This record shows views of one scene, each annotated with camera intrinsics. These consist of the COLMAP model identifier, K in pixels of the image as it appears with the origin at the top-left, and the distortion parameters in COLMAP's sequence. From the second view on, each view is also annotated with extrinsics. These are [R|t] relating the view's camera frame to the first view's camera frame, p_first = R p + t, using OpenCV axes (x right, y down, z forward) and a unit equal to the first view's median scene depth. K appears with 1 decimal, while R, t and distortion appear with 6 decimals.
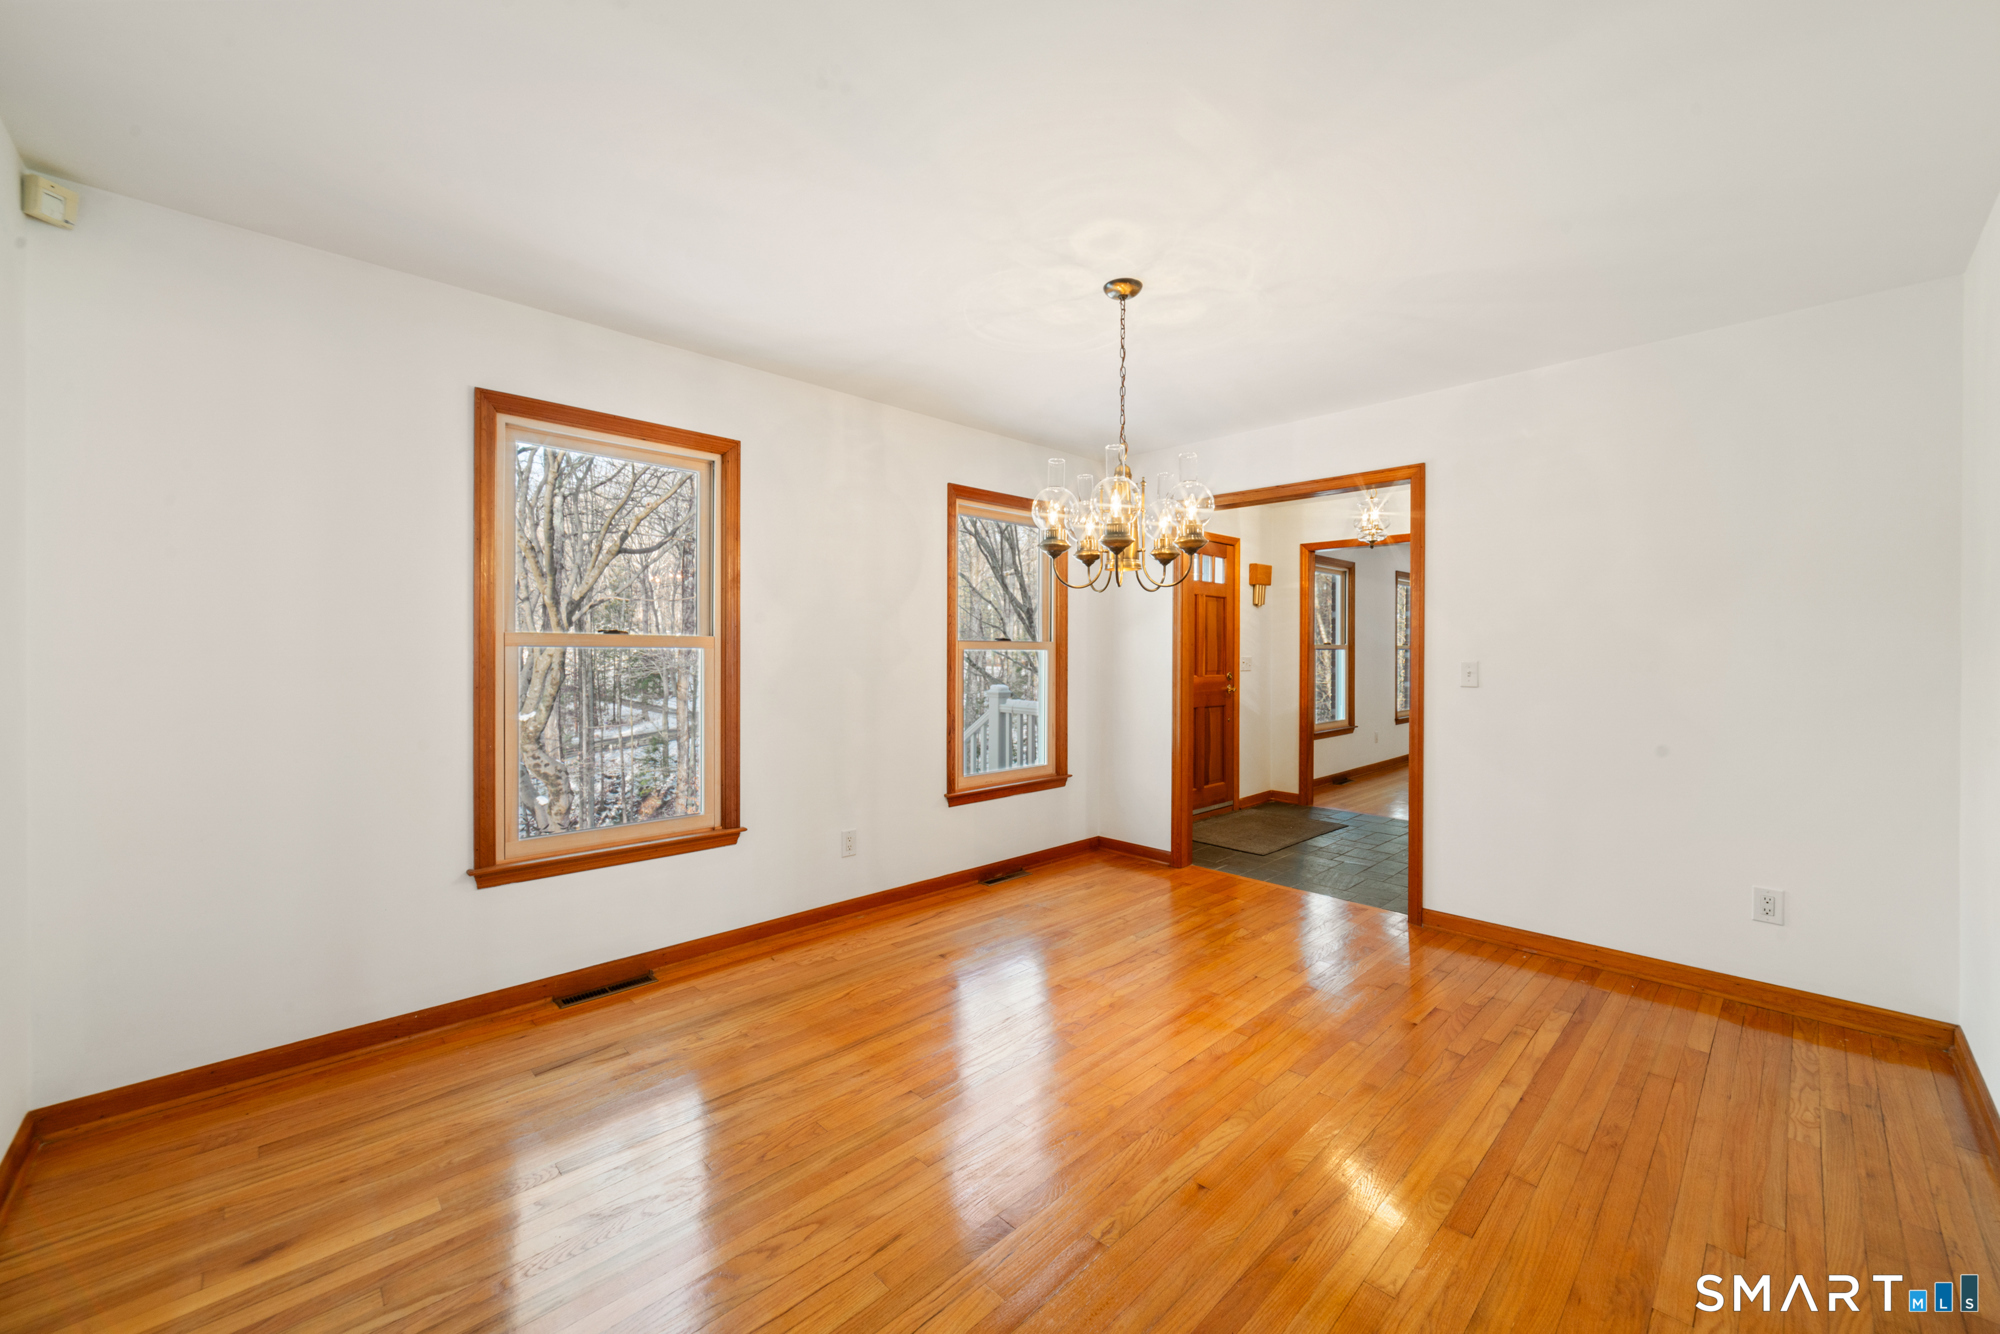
lens RADIAL K [[759.7, 0, 1009.5], [0, 759.7, 656.7], [0, 0, 1]] dist [0.000342, -0.000007]
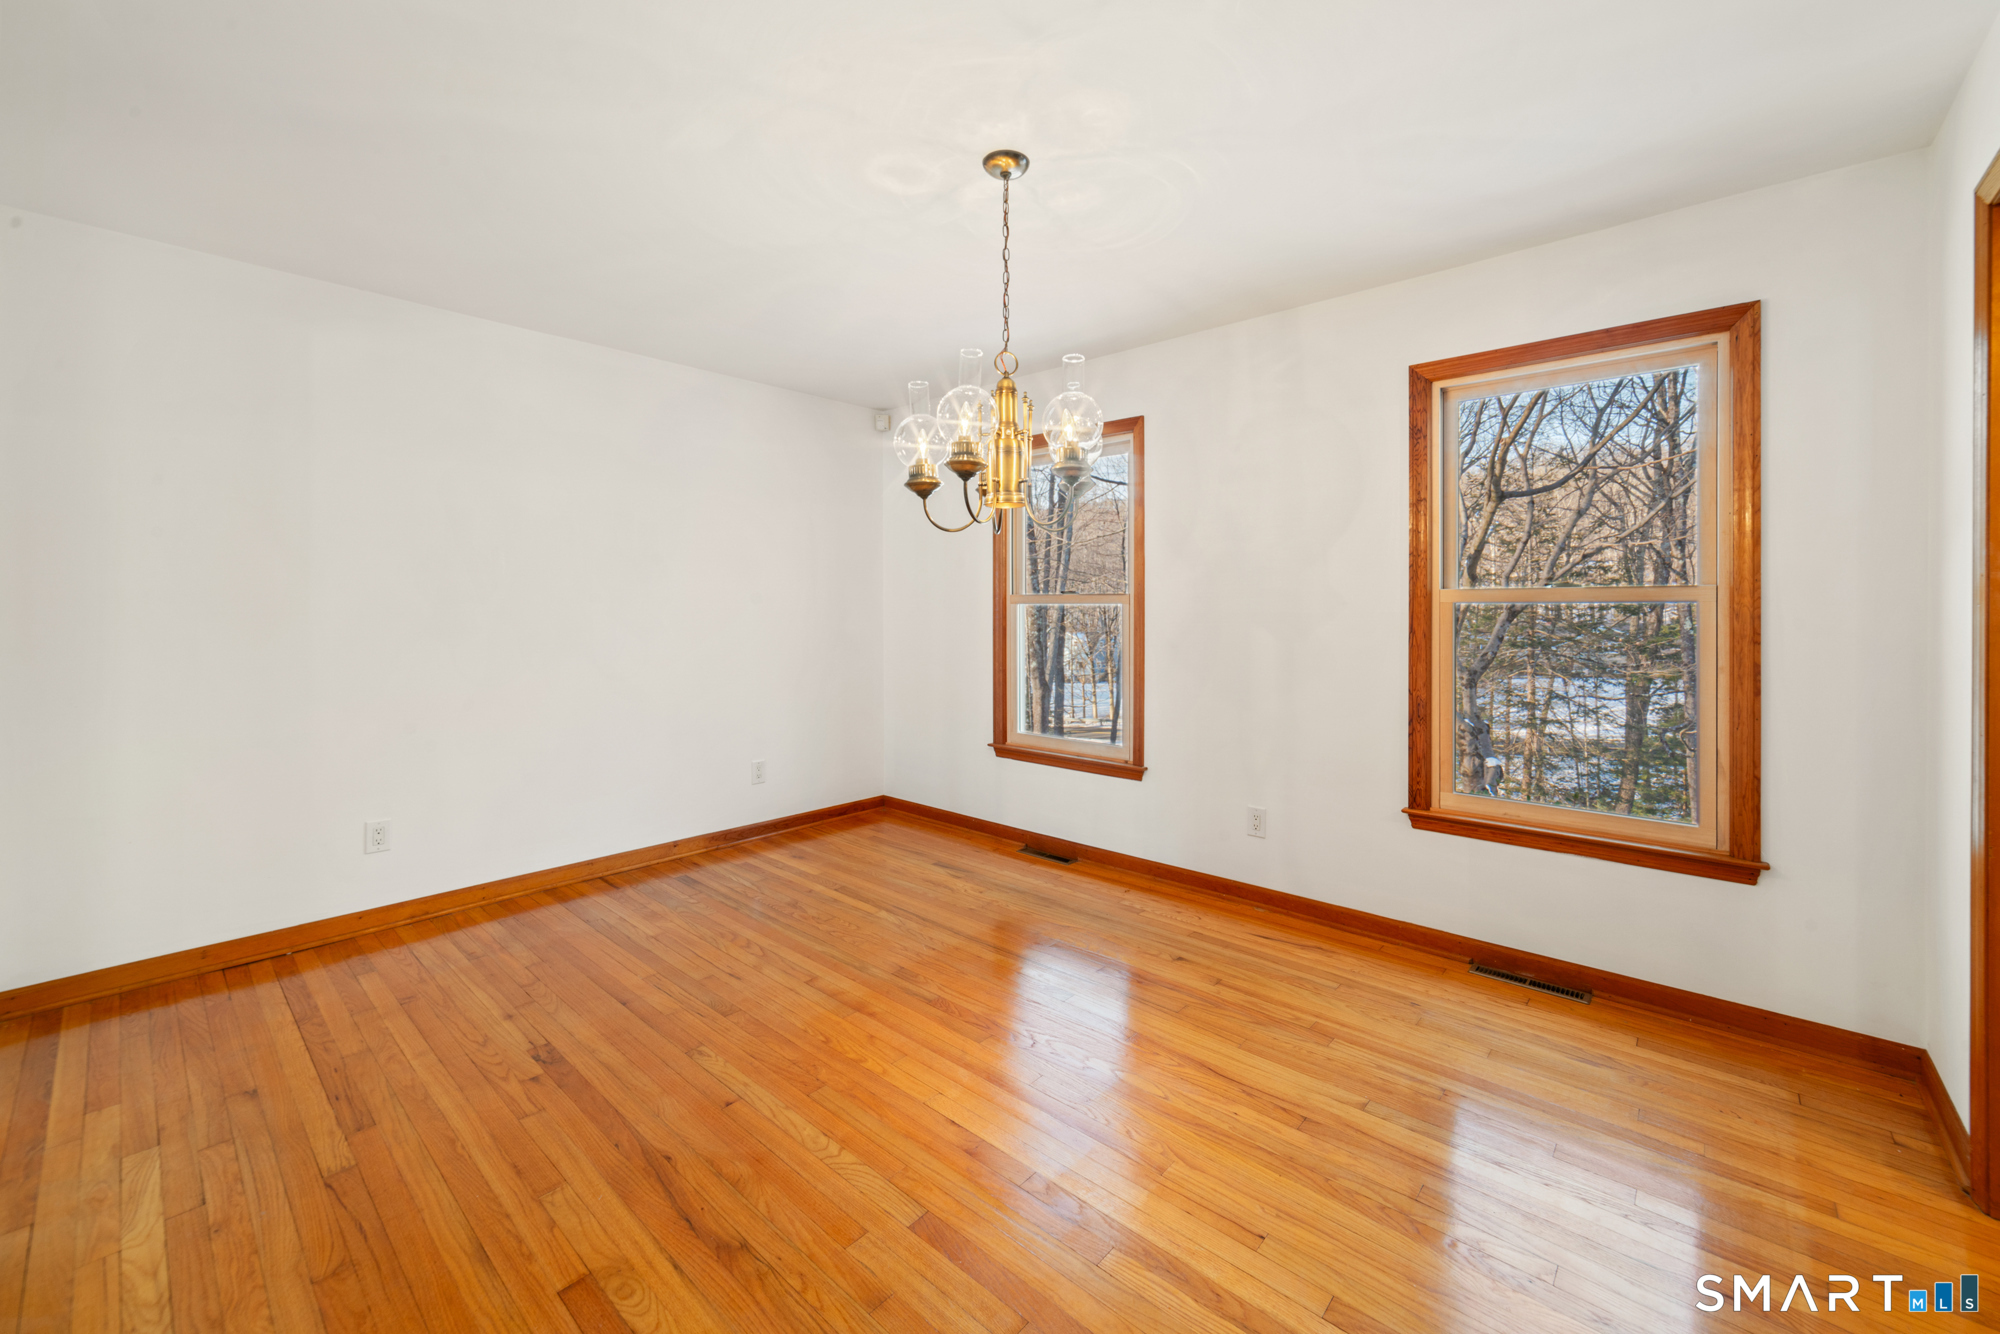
lens RADIAL K [[783.9, 0, 1015.9], [0, 783.9, 609.4], [0, 0, 1]] dist [-0.009656, -0.000037]
pose [[0.083721, -0.001499, -0.996488, 0.676954], [-0.004979, 0.999986, -0.001922, 0.000010], [0.996477, 0.005122, 0.083713, 0.641138]]
